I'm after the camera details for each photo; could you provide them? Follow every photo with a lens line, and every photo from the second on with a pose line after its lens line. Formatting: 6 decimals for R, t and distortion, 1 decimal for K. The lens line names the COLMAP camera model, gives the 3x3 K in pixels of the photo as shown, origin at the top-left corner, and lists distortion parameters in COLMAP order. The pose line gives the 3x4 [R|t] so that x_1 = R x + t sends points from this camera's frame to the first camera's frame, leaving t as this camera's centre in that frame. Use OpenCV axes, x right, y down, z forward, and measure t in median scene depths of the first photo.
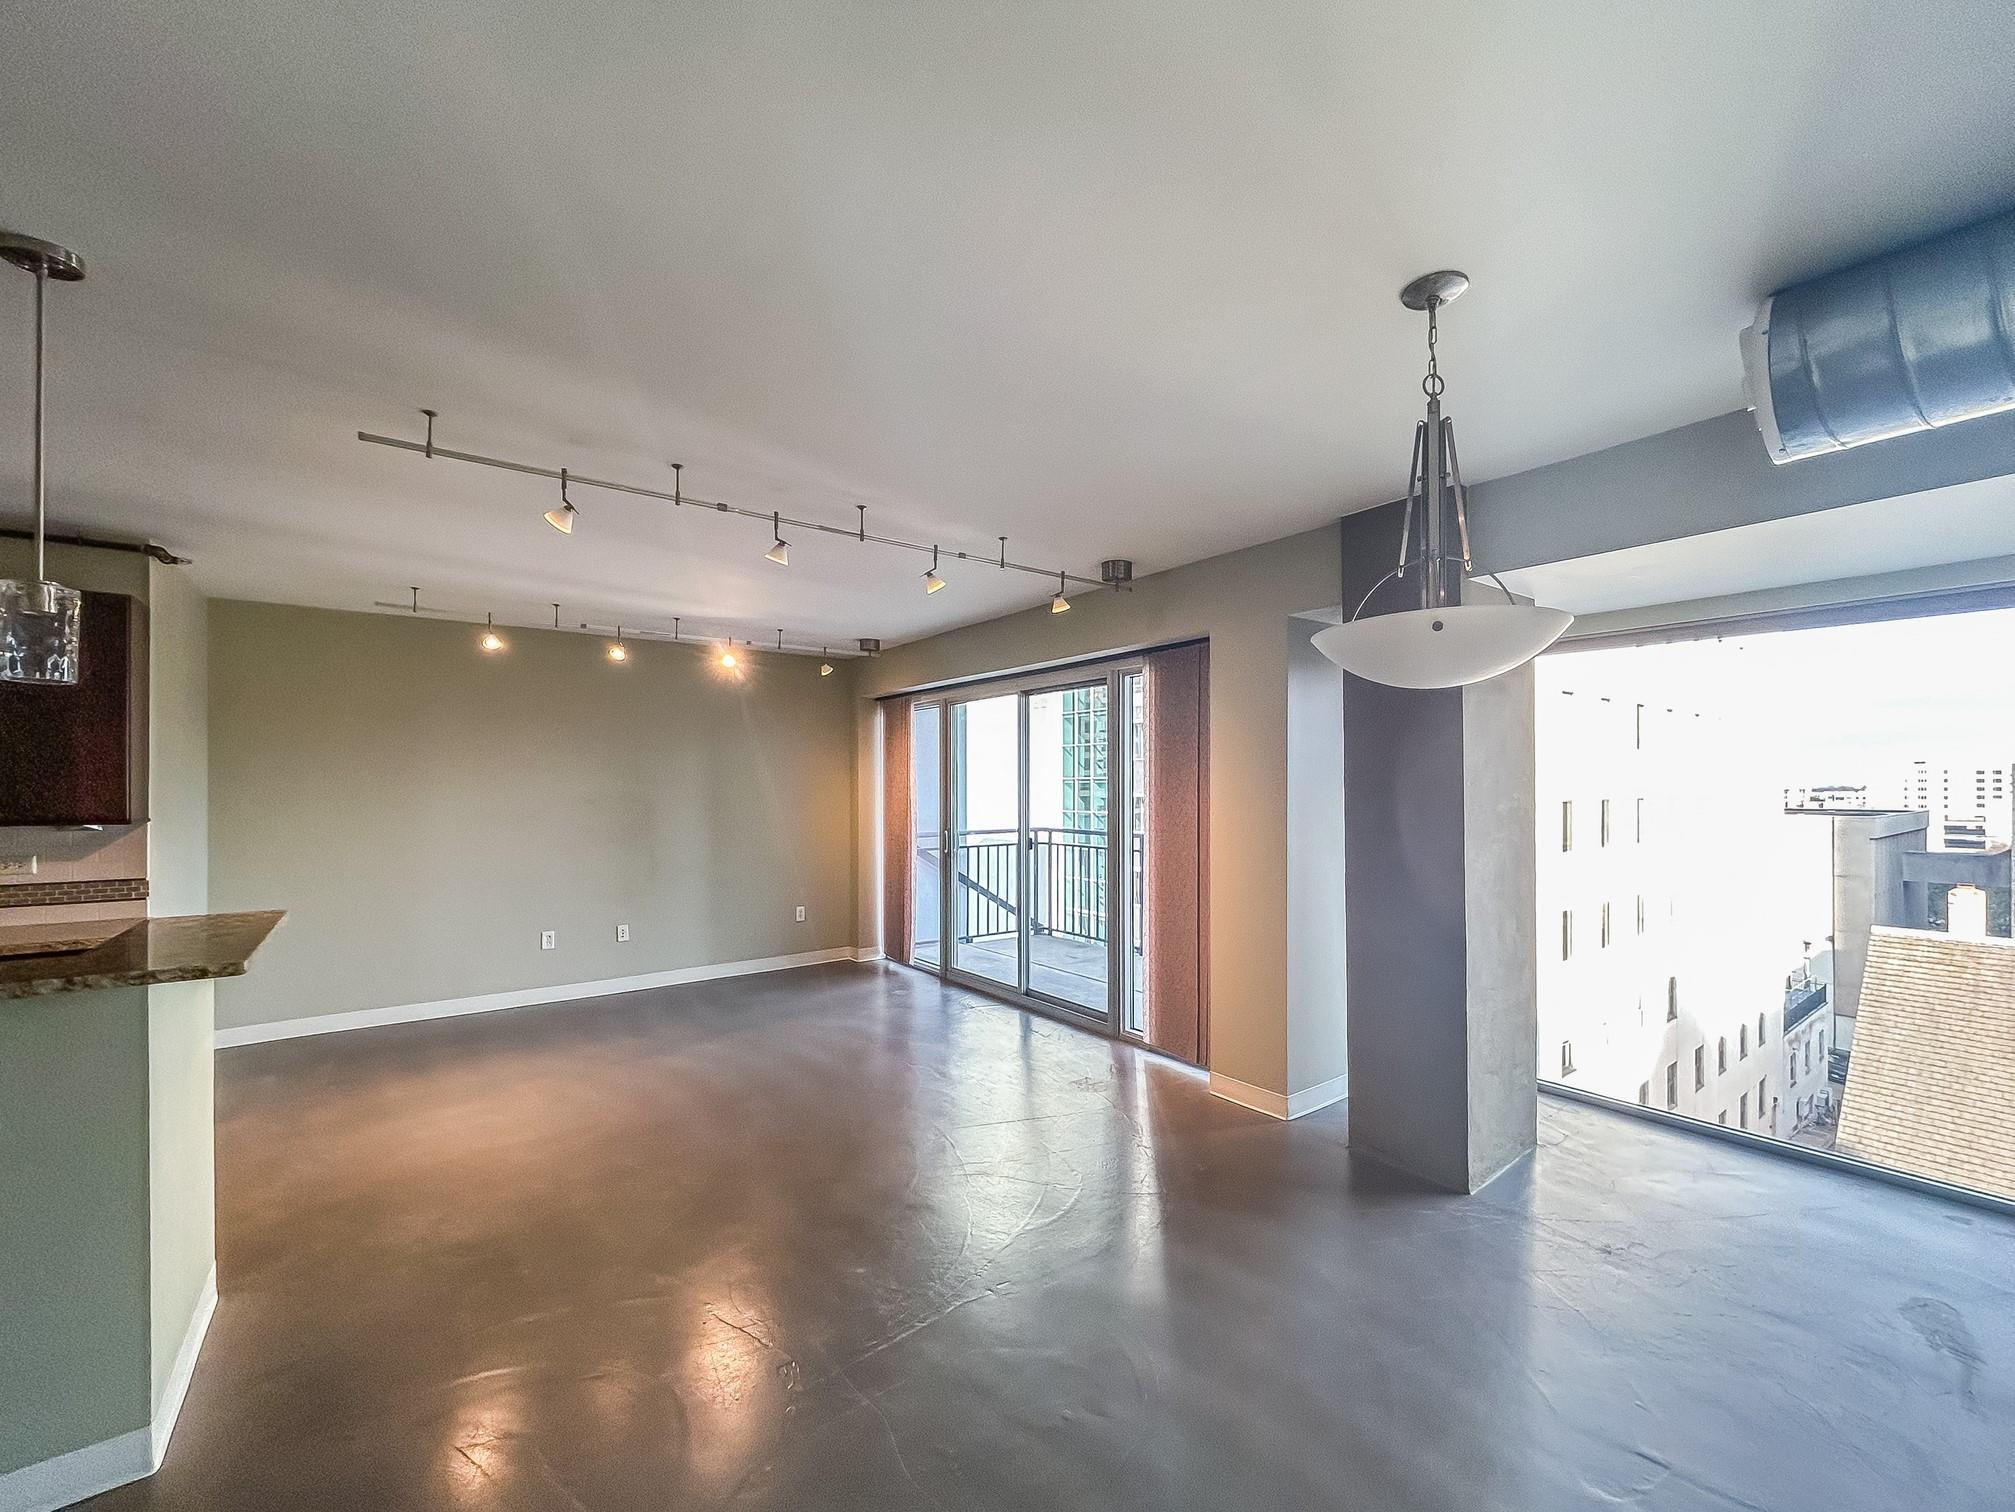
lens RADIAL K [[813.2, 0, 1018.2], [0, 813.2, 772.6], [0, 0, 1]] dist [0.000129, 0.000819]
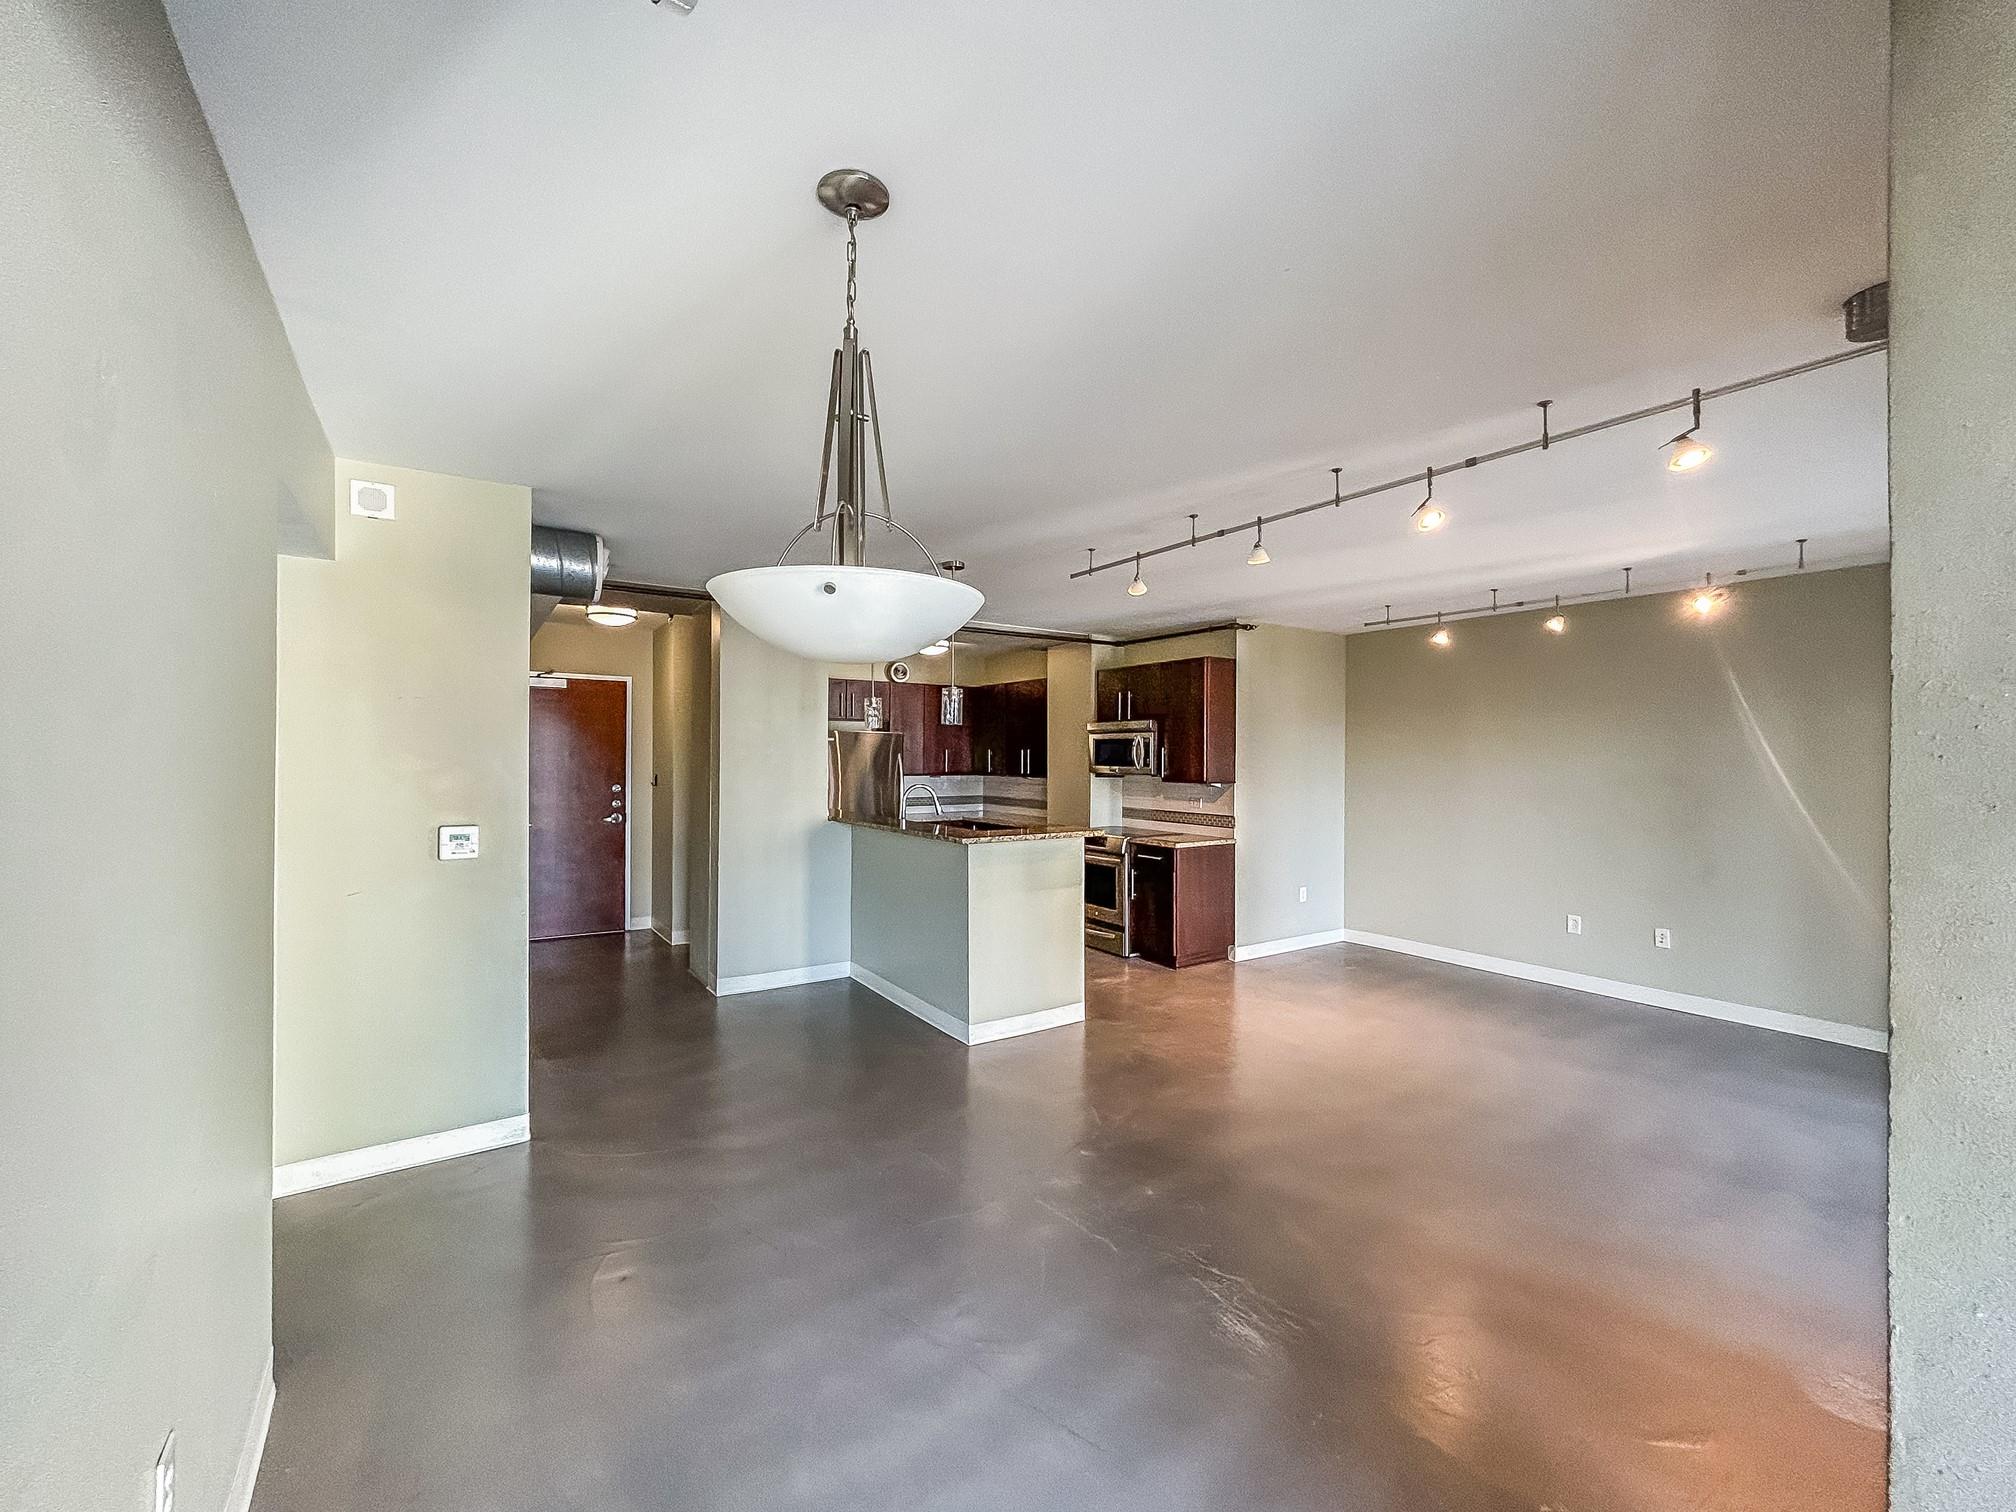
lens RADIAL K [[813.6, 0, 1023.4], [0, 813.6, 755.7], [0, 0, 1]] dist [0.000129, 0.000819]
pose [[-0.033503, 0.002778, -0.999435, 0.502822], [0.010451, 0.999942, 0.002430, -0.005601], [0.999384, -0.010364, -0.033530, 0.455626]]
